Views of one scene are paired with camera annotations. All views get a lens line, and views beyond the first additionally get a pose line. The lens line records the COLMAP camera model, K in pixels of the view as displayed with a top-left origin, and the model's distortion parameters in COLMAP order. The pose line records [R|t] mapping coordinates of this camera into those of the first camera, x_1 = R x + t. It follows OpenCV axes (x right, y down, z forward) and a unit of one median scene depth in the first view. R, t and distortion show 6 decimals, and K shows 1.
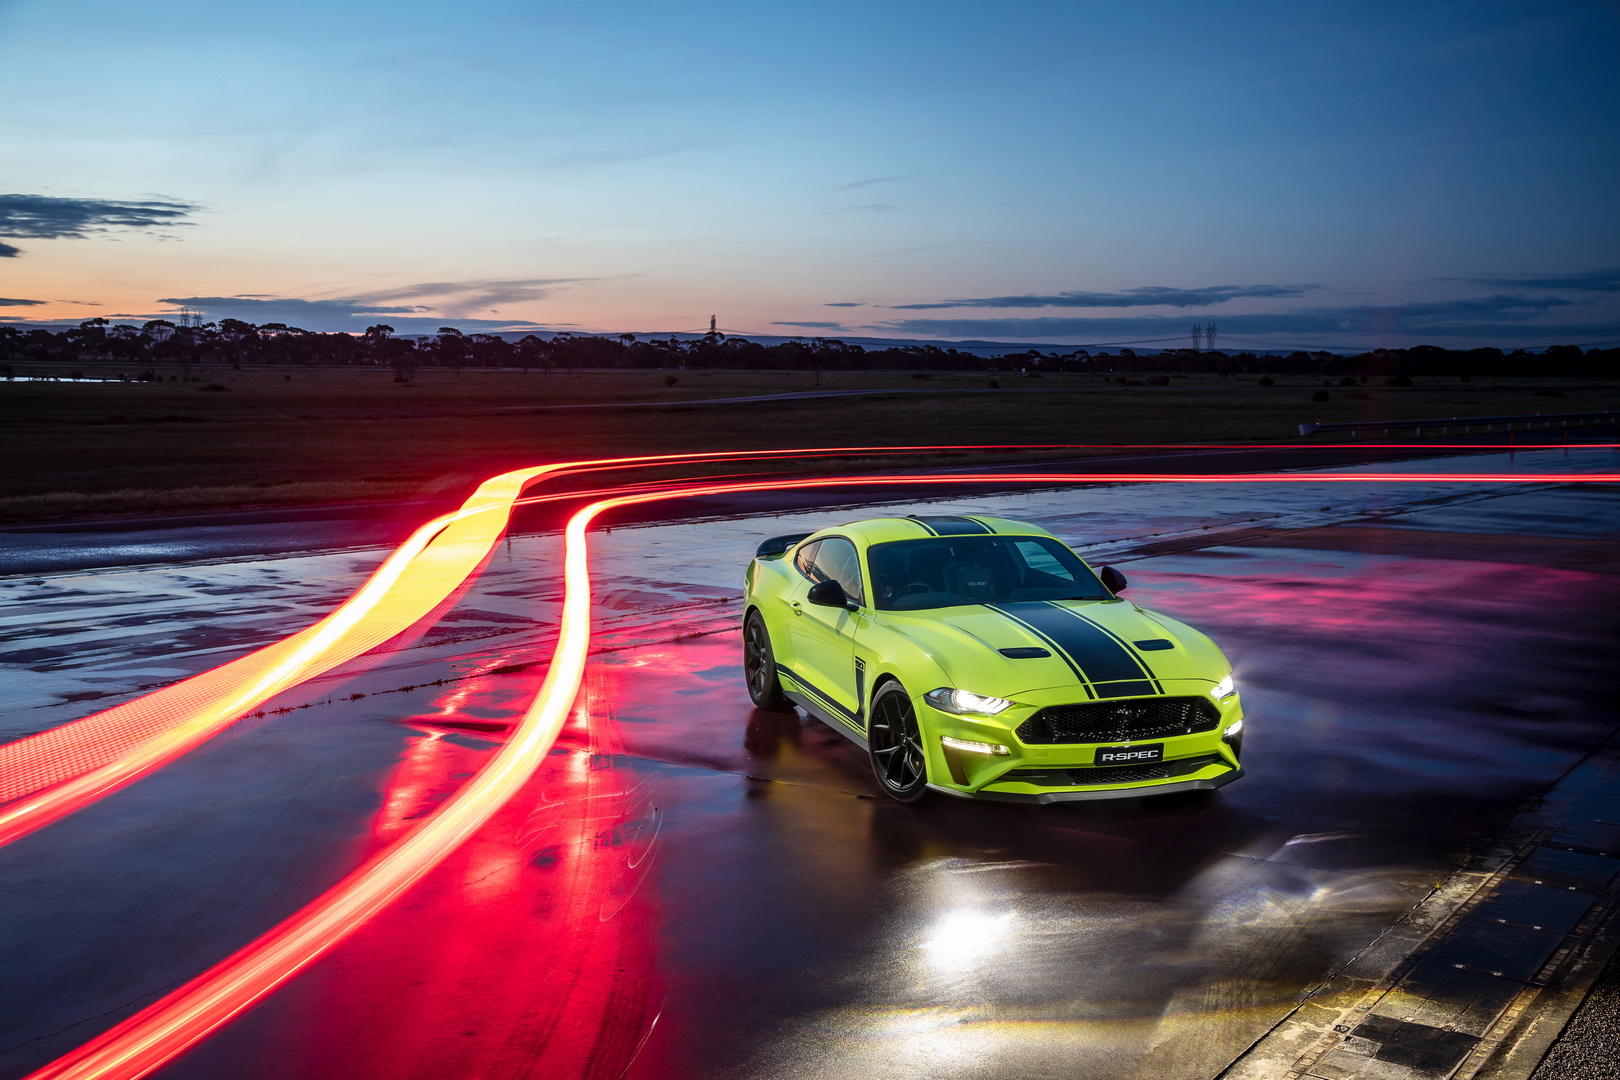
lens RADIAL K [[1506.4, 0, 810.0], [0, 1506.4, 540.0], [0, 0, 1]] dist [-0.007431, -0.001666]
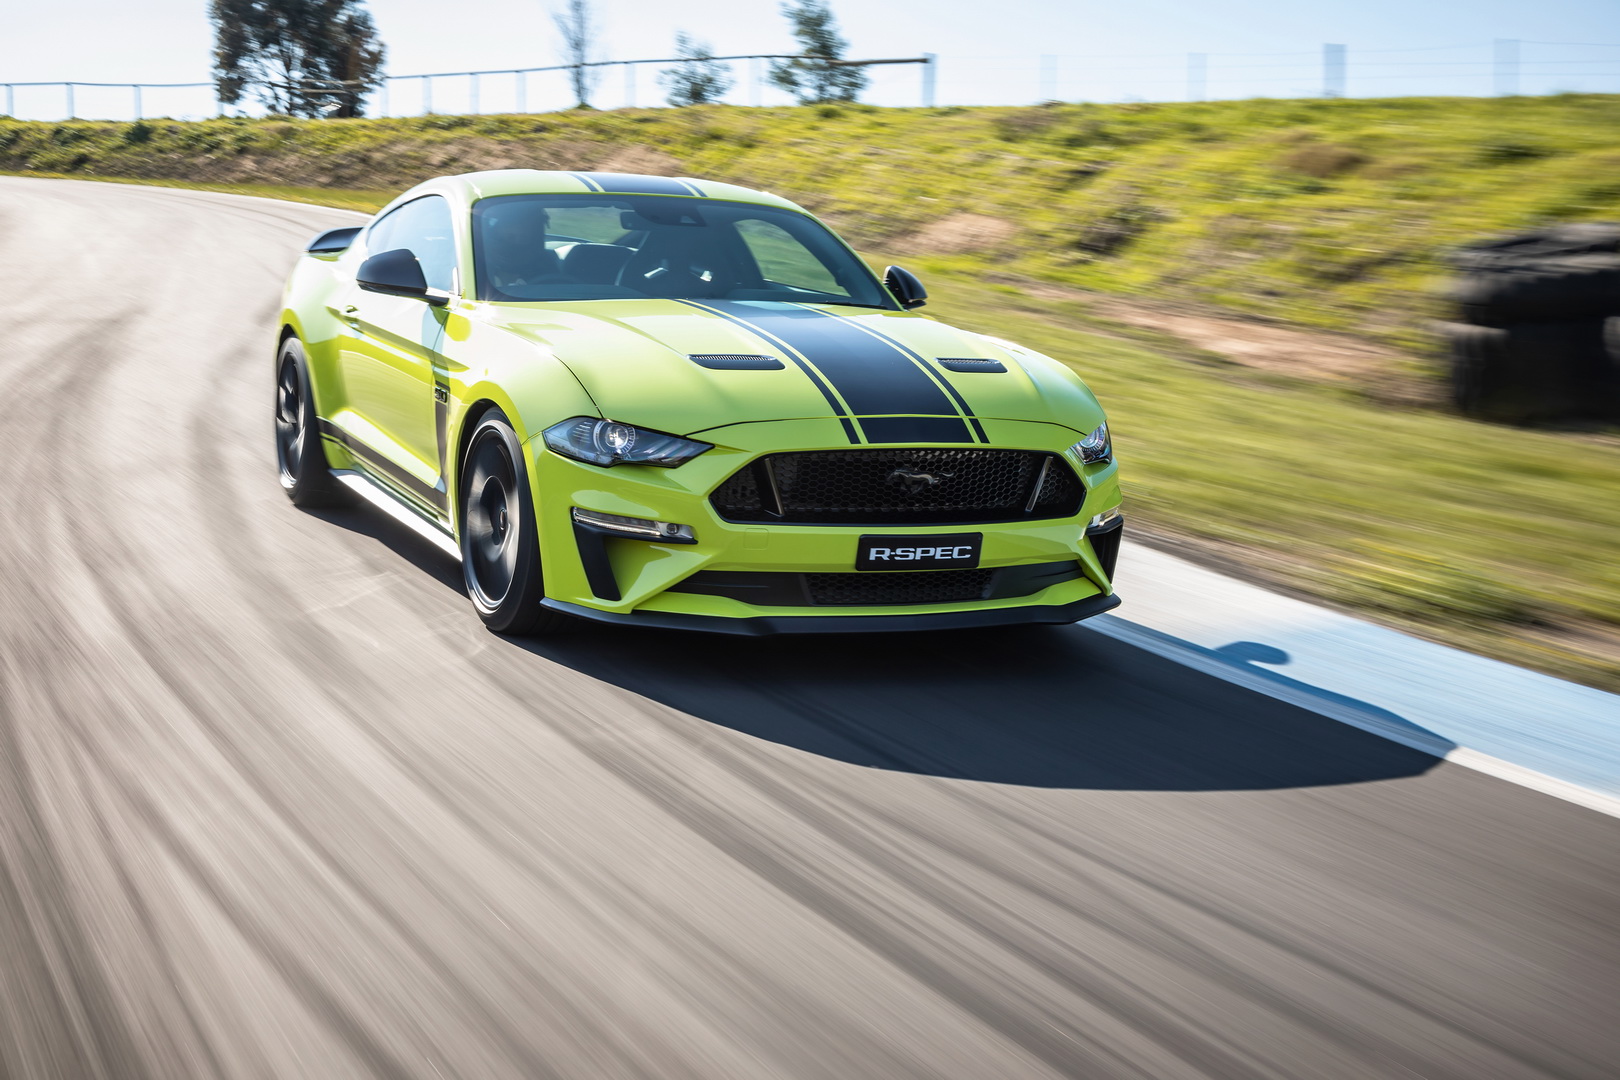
lens RADIAL K [[1996.5, 0, 810.0], [0, 1996.5, 540.0], [0, 0, 1]] dist [-0.010958, -0.008463]
pose [[0.987699, 0.034300, 0.152557, 0.063386], [-0.045464, 0.996489, 0.070305, 0.088418], [-0.149610, -0.076376, 0.985791, 0.297234]]
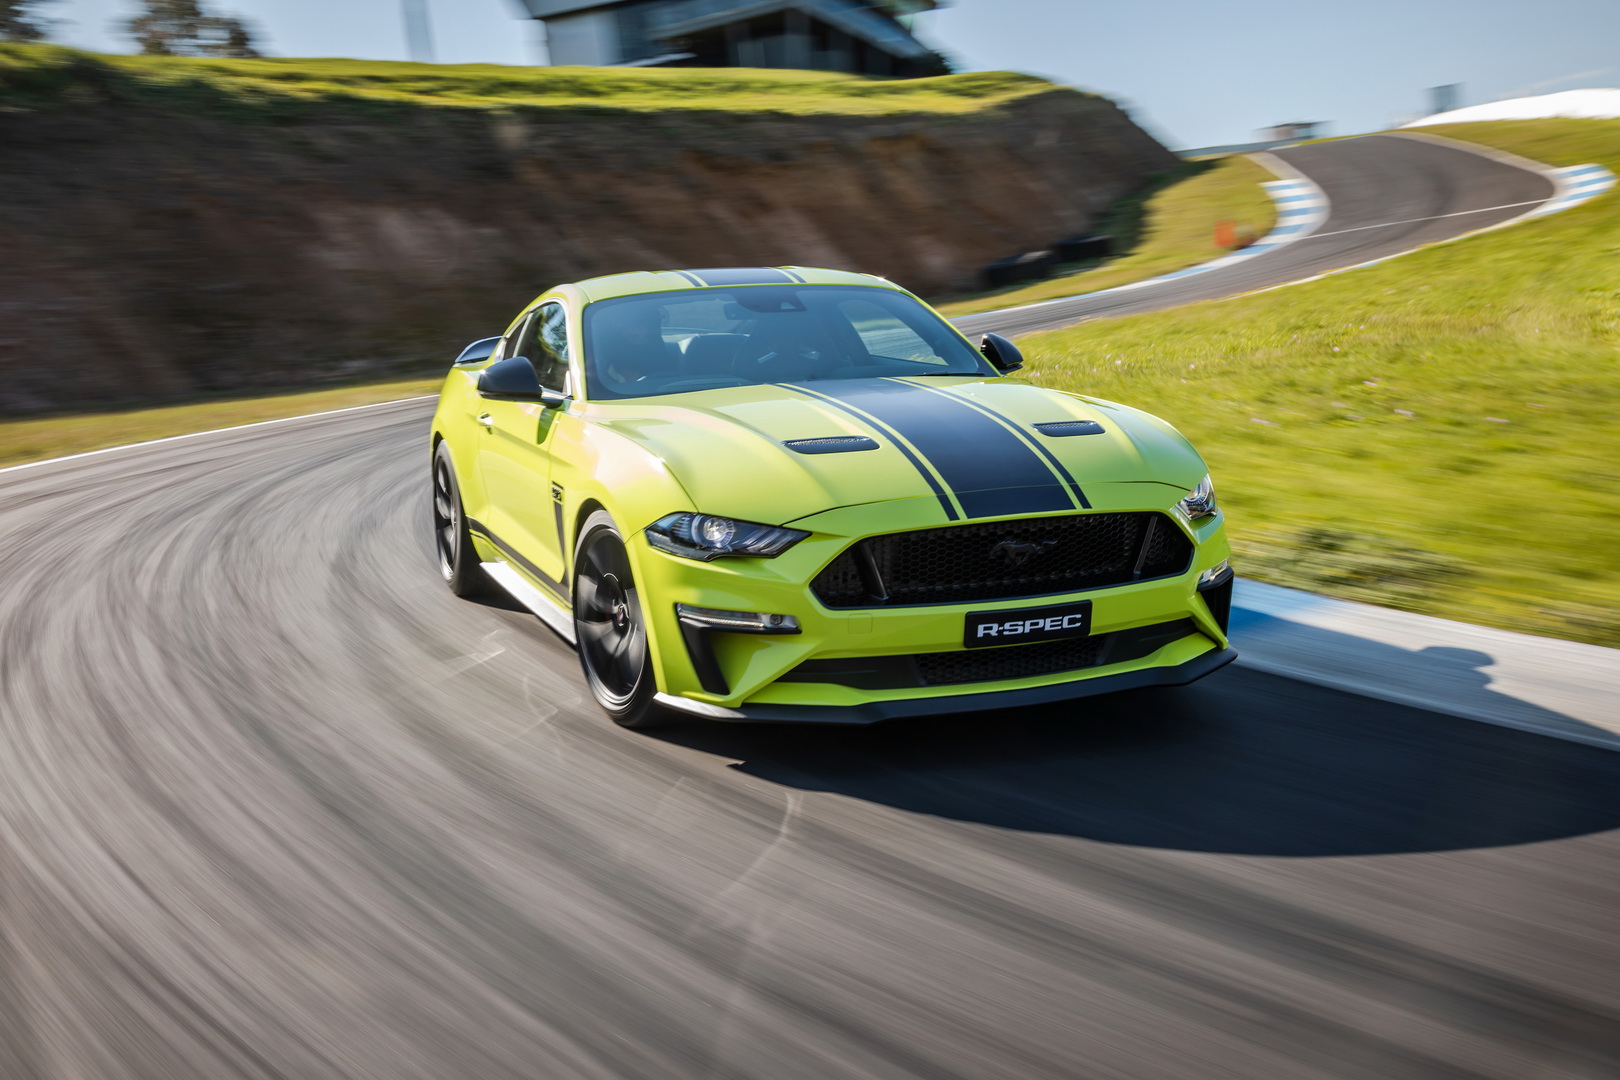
lens RADIAL K [[1676.0, 0, 810.0], [0, 1676.0, 540.0], [0, 0, 1]] dist [-0.013484, -0.007754]
pose [[0.996983, -0.035286, 0.069130, 0.094265], [0.031395, 0.997904, 0.056582, 0.075914], [-0.070982, -0.054241, 0.996002, 0.412627]]
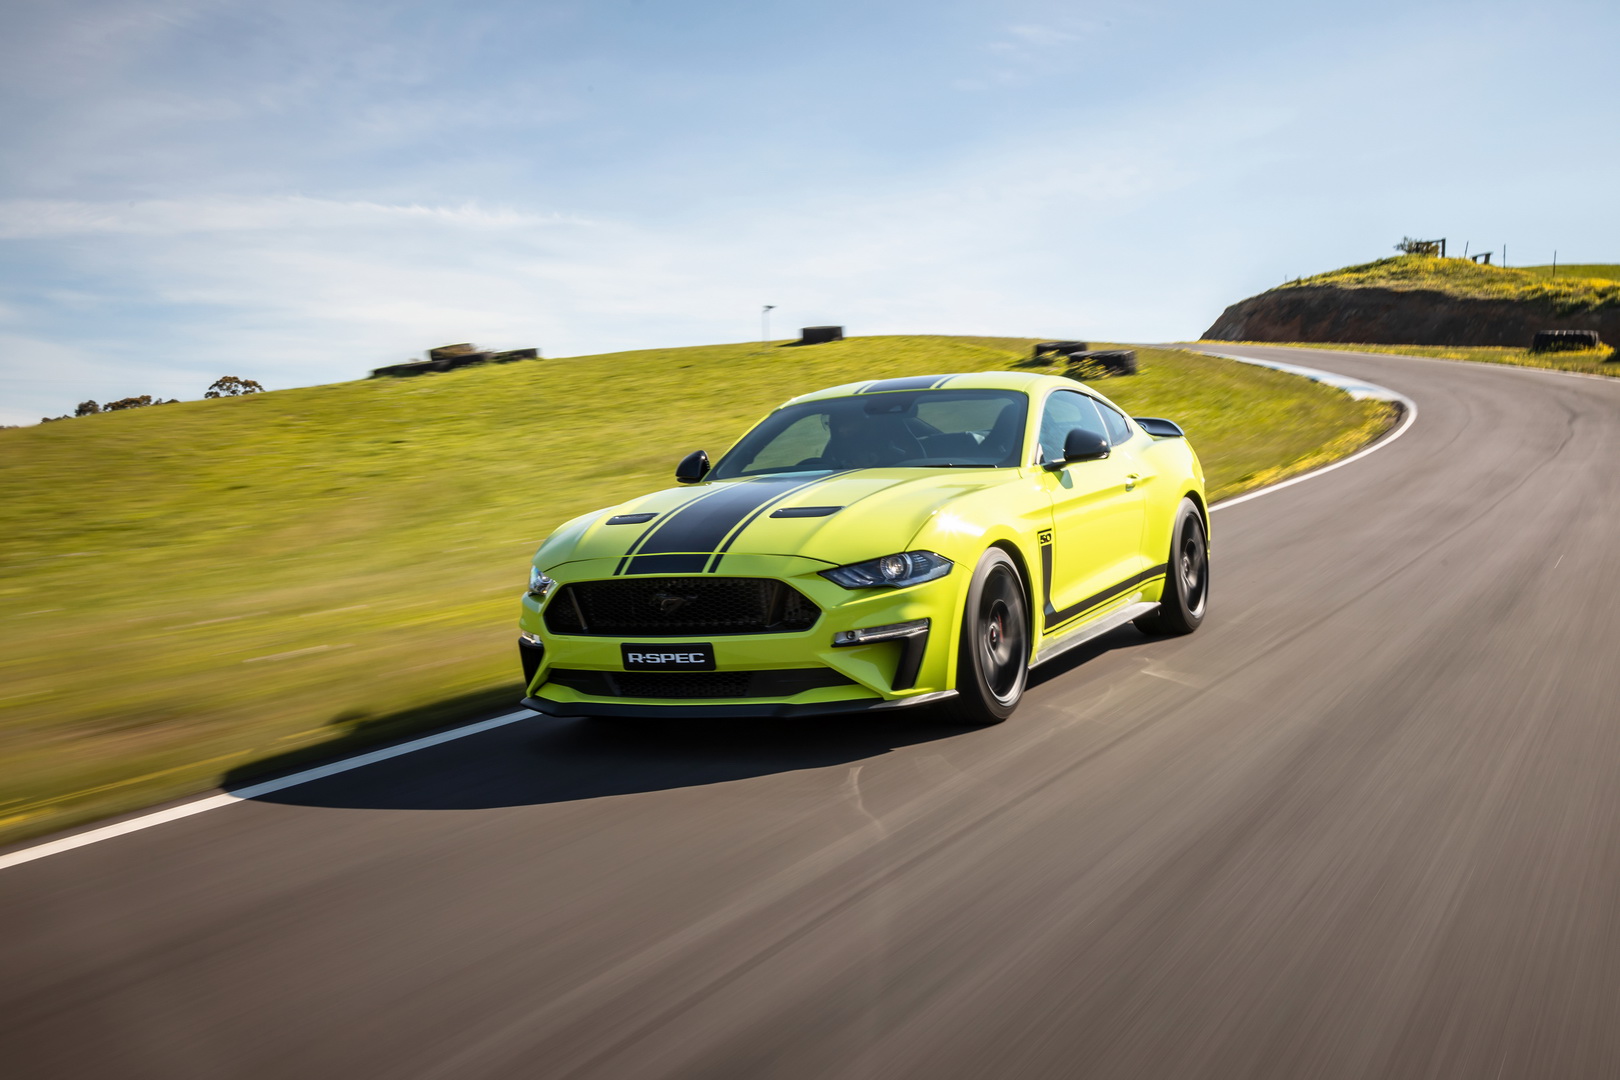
lens RADIAL K [[1676.0, 0, 810.0], [0, 1676.0, 540.0], [0, 0, 1]] dist [-0.013484, -0.007754]
pose [[0.755043, -0.000214, -0.655676, 0.761569], [0.000481, 1.000000, 0.000227, 0.086340], [0.655676, -0.000486, 0.755043, 0.445227]]
